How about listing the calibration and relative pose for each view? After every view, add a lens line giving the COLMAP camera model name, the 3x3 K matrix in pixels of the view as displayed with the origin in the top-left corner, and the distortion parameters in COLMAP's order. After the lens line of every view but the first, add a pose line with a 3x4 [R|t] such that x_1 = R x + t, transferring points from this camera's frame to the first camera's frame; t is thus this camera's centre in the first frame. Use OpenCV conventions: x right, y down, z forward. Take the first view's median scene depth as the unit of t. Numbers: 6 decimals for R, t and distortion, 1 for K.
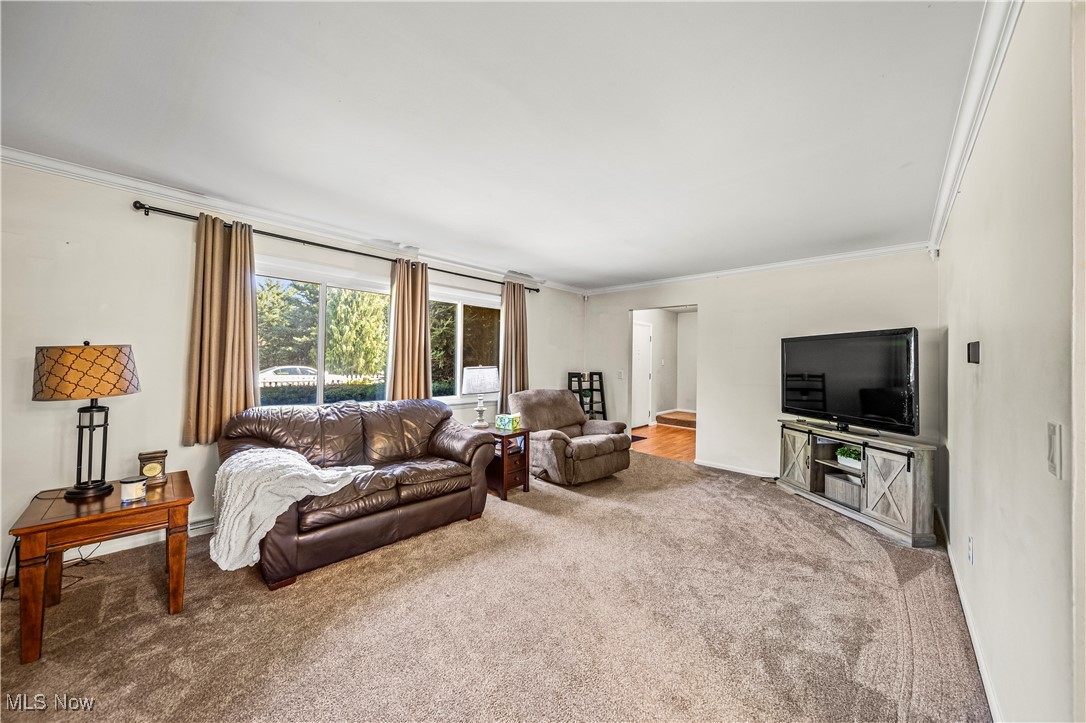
lens RADIAL K [[378.6, 0, 545.7], [0, 378.6, 353.4], [0, 0, 1]] dist [-0.001034, -0.000800]
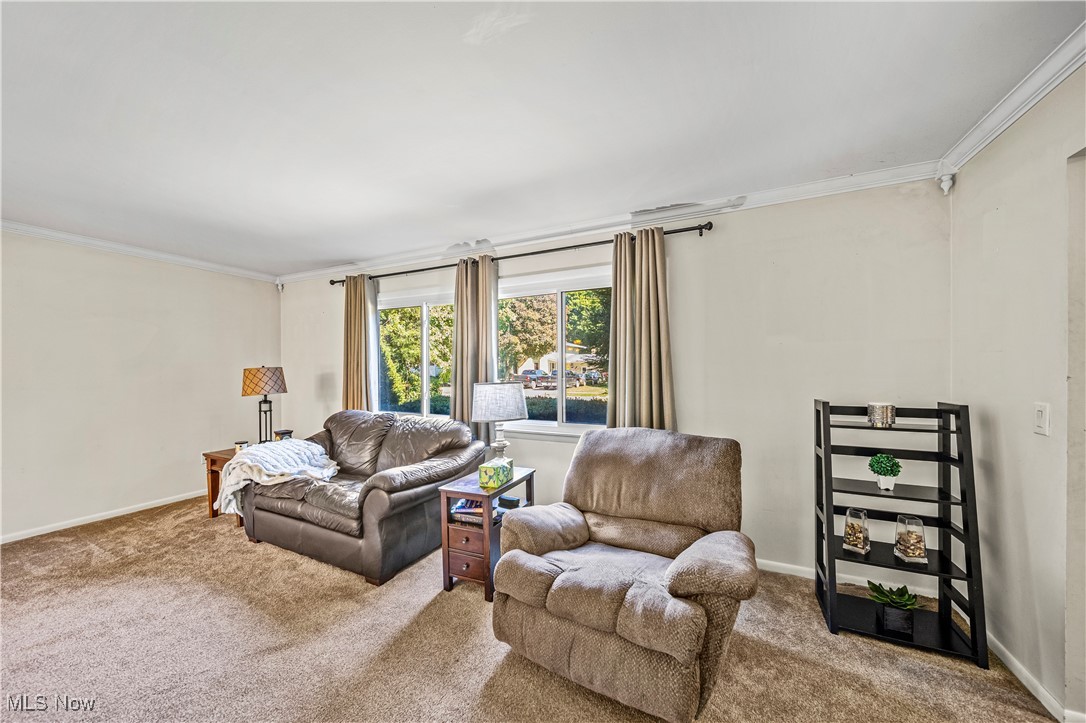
lens RADIAL K [[378.6, 0, 543.2], [0, 378.6, 366.6], [0, 0, 1]] dist [-0.001034, -0.000800]
pose [[0.297394, -0.023389, -0.954468, 0.644841], [0.023295, 0.999580, -0.017237, 0.025597], [0.954470, -0.017108, 0.297814, 1.142352]]
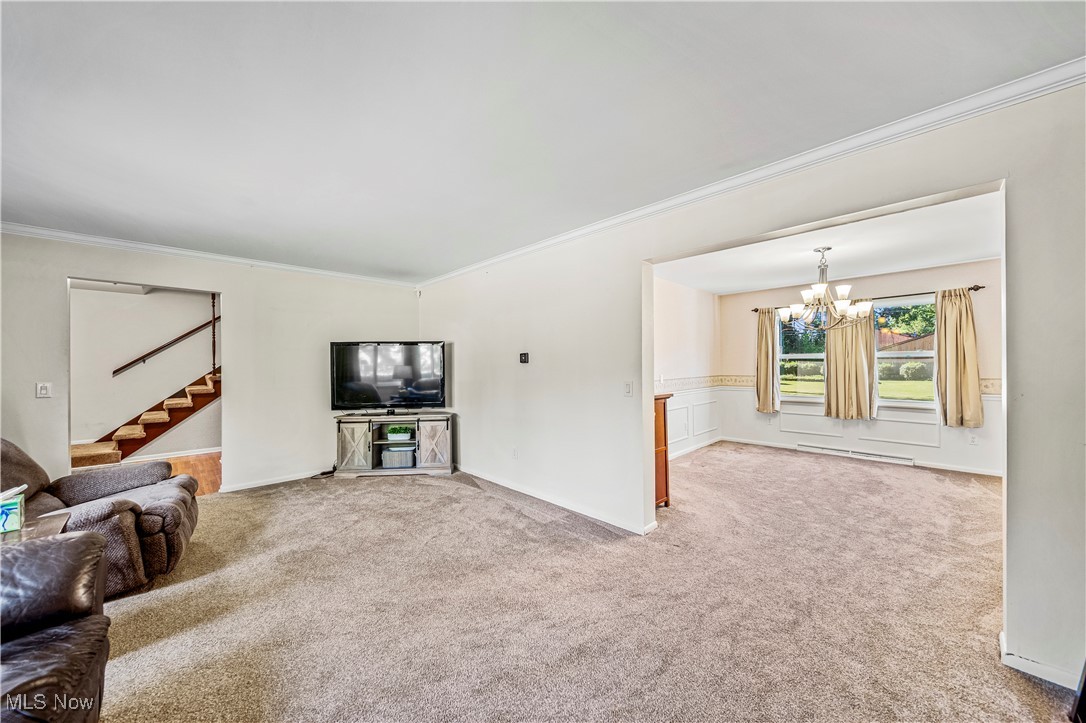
lens RADIAL K [[378.6, 0, 542.7], [0, 378.6, 362.3], [0, 0, 1]] dist [-0.001034, -0.000800]
pose [[0.047459, -0.006700, 0.998851, -0.599432], [-0.010831, 0.999915, 0.007222, 0.006435], [-0.998814, -0.011161, 0.047383, 0.482742]]
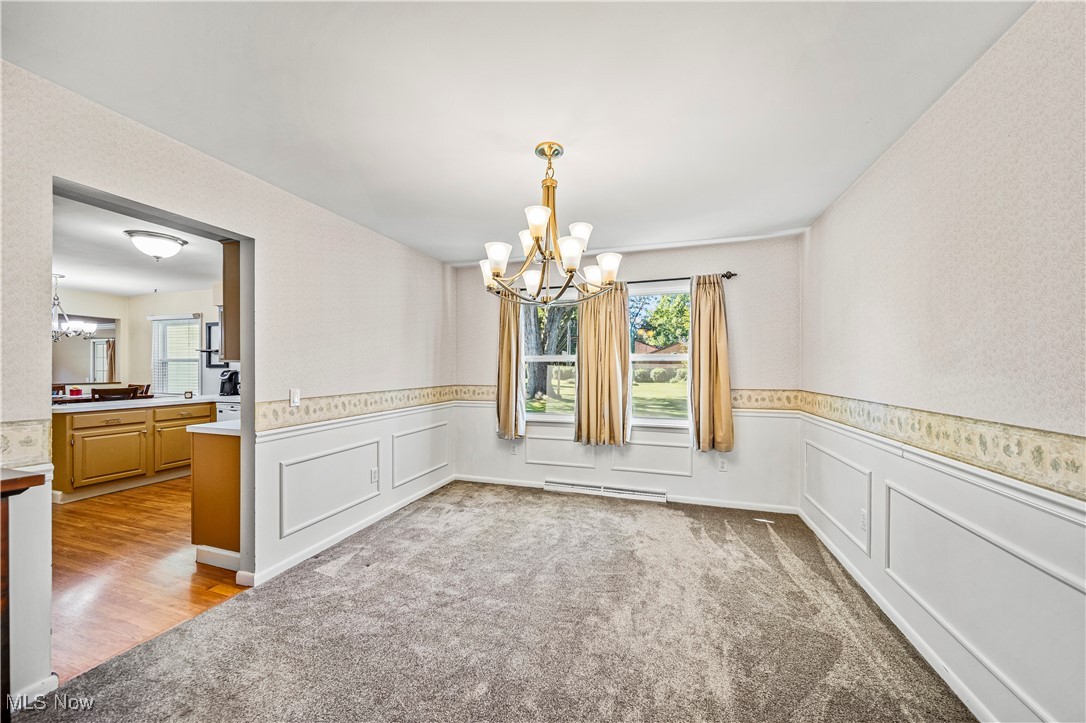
lens RADIAL K [[378.6, 0, 543.7], [0, 378.6, 369.3], [0, 0, 1]] dist [-0.001034, -0.000800]
pose [[-0.421764, -0.016771, 0.906550, 0.126607], [-0.023108, 0.999703, 0.007744, 0.004873], [-0.906411, -0.017682, -0.422027, -0.122813]]
